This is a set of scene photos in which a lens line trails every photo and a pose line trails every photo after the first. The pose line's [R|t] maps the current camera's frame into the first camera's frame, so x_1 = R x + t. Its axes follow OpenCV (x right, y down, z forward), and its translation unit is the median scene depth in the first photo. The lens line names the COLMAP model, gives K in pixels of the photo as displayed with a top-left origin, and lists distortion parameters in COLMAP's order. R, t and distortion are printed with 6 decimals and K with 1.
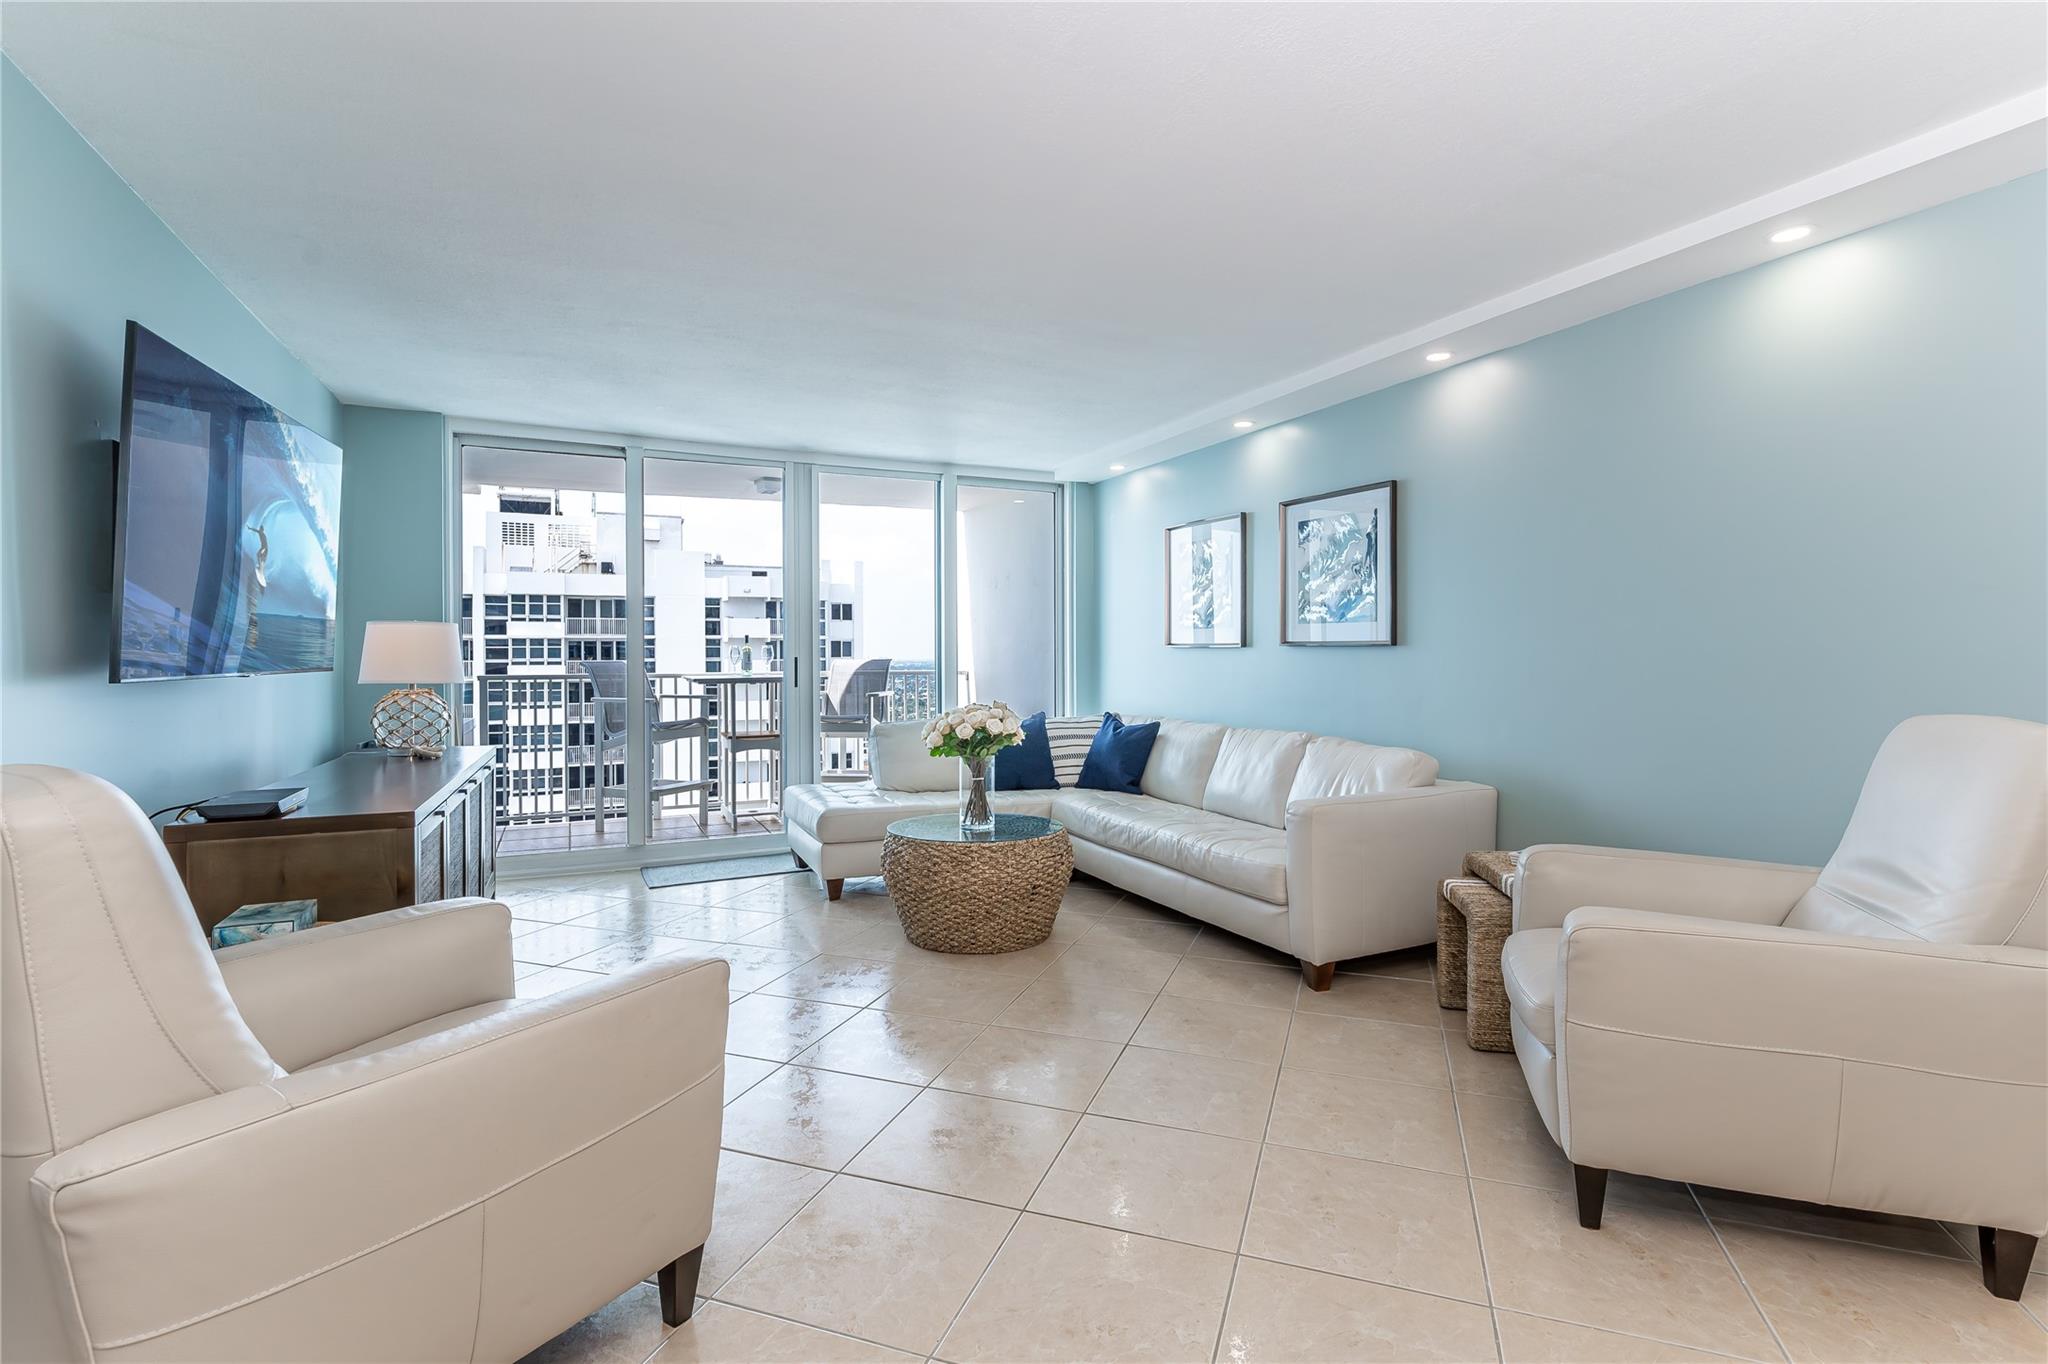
lens RADIAL K [[938.1, 0, 1020.9], [0, 938.1, 671.4], [0, 0, 1]] dist [0.010371, -0.003577]
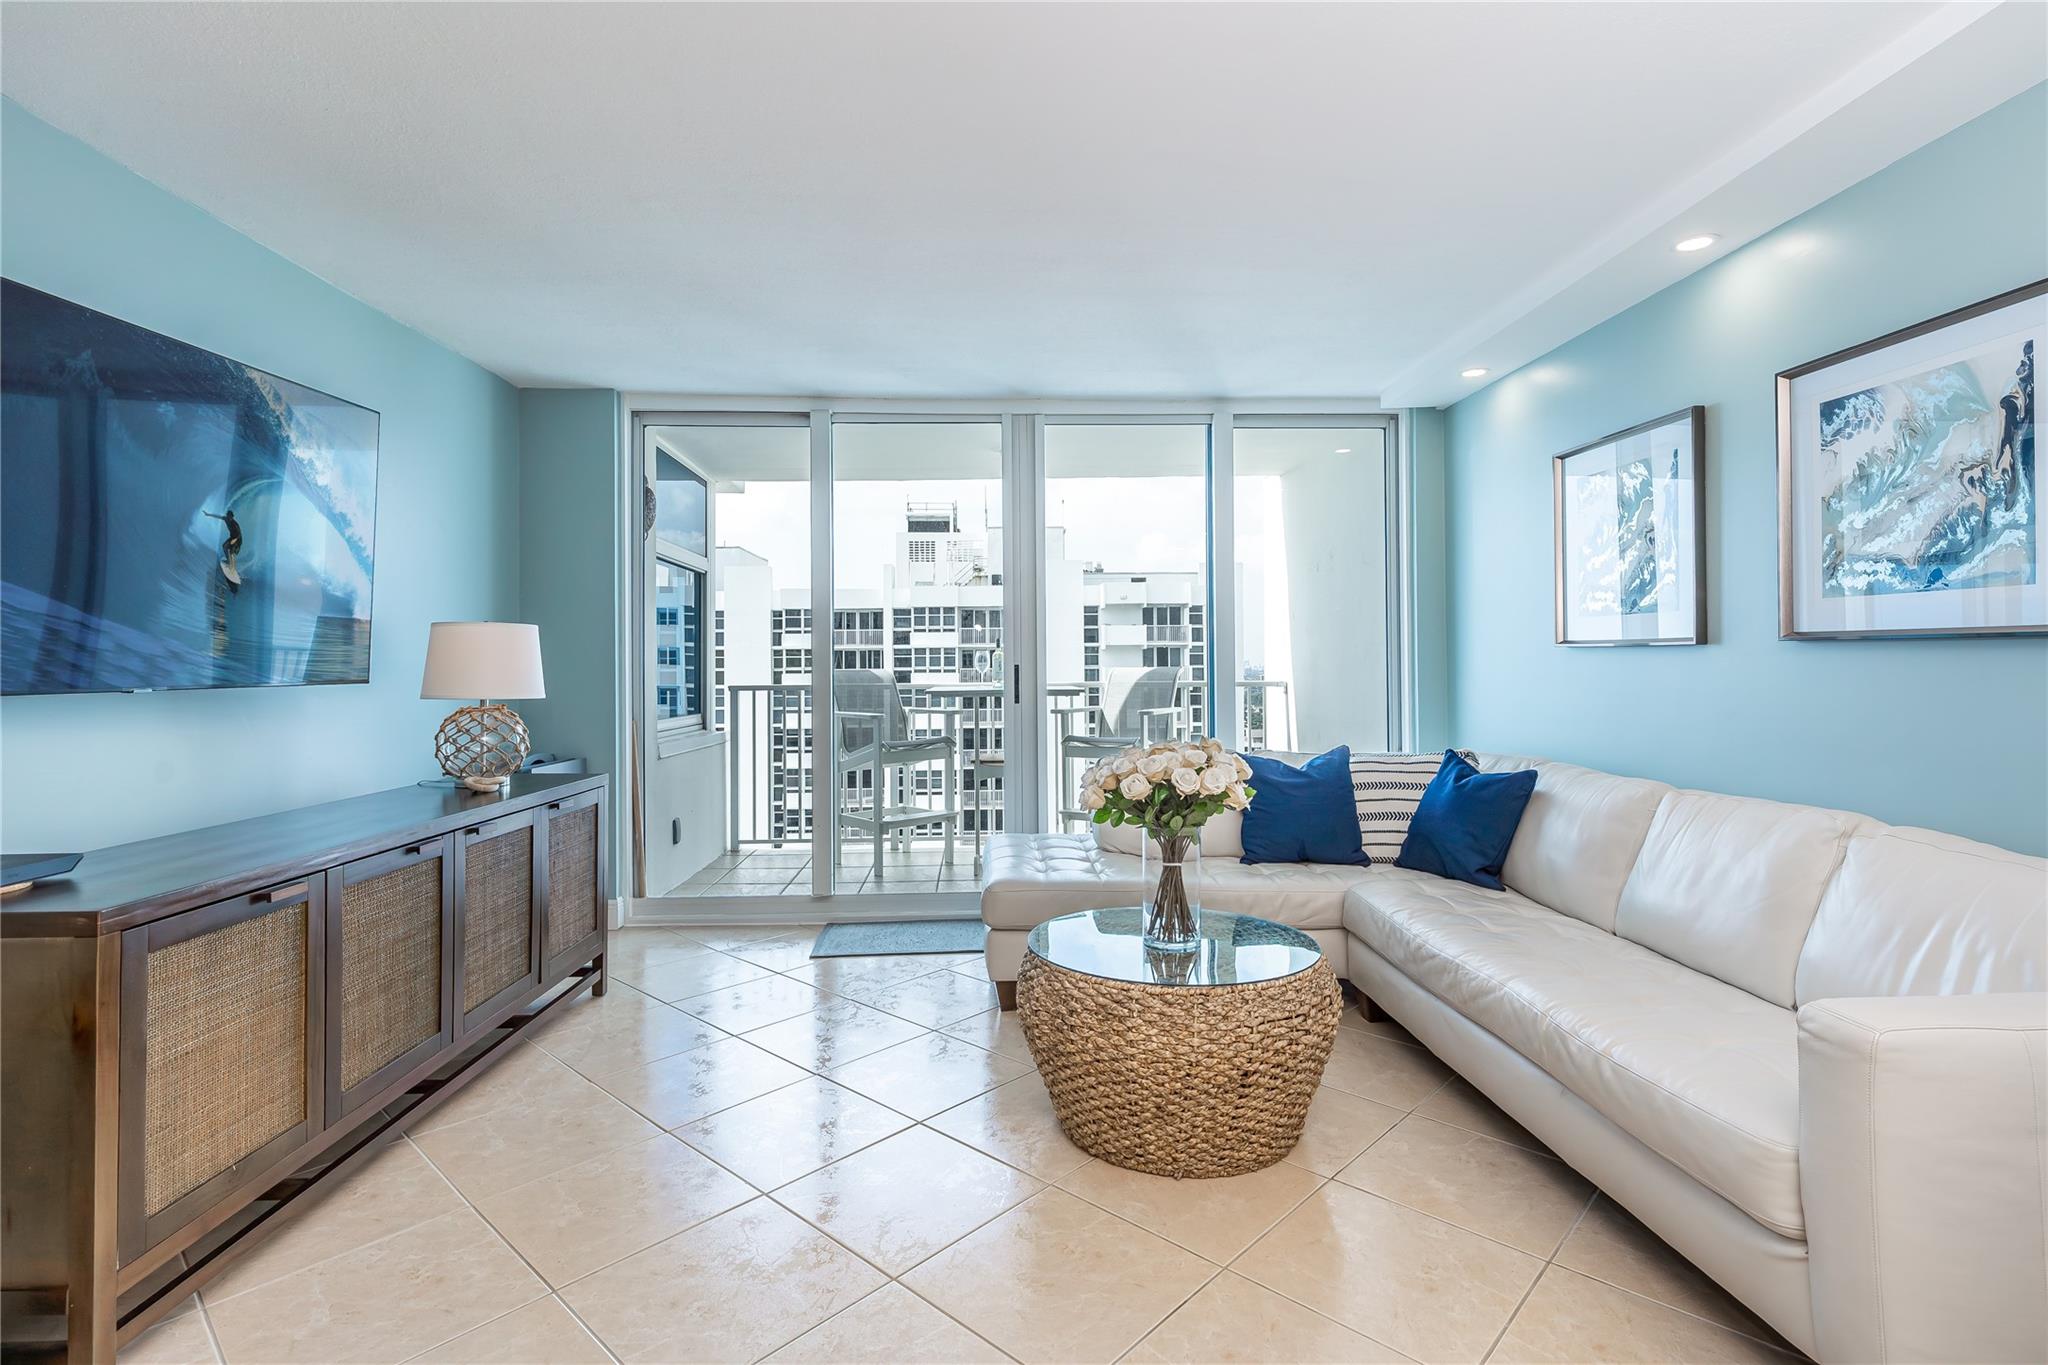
lens RADIAL K [[969.0, 0, 1030.7], [0, 969.0, 657.2], [0, 0, 1]] dist [0.016924, -0.000408]
pose [[0.923396, -0.007766, -0.383769, 0.083181], [-0.000767, 0.999756, -0.022078, -0.004236], [0.383847, 0.020681, 0.923165, 0.280696]]
